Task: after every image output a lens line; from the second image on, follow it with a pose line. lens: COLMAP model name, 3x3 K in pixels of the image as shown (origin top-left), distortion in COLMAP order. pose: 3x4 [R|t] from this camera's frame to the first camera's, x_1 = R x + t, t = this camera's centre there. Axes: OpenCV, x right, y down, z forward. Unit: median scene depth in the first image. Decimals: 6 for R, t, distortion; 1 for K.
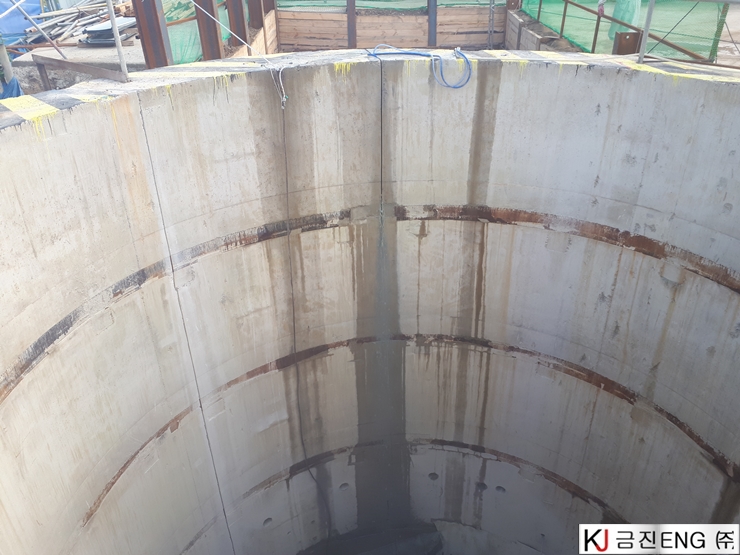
lens RADIAL K [[598.0, 0, 372.2], [0, 598.0, 271.6], [0, 0, 1]] dist [0.087586, -0.135905]
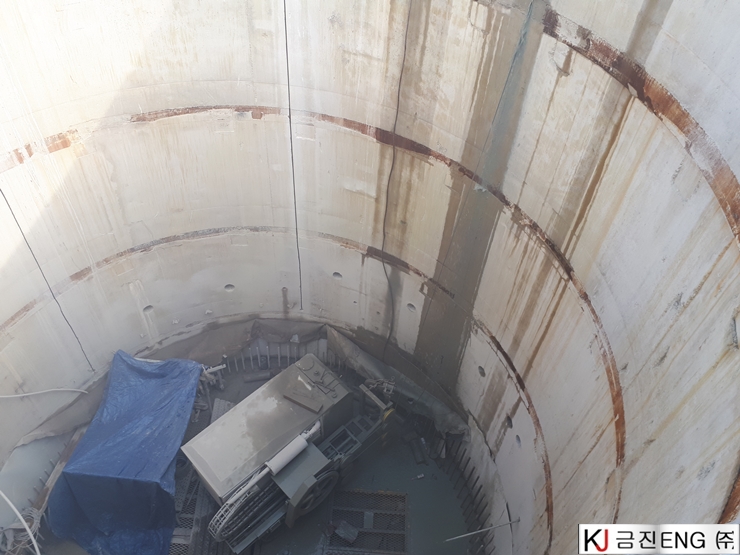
lens RADIAL K [[598.0, 0, 367.7], [0, 598.0, 278.6], [0, 0, 1]] dist [0.087586, -0.135905]
pose [[0.545244, 0.656762, -0.520935, 0.483438], [-0.476615, 0.754096, 0.451860, -0.089839], [0.689599, 0.001911, 0.724189, 0.353041]]
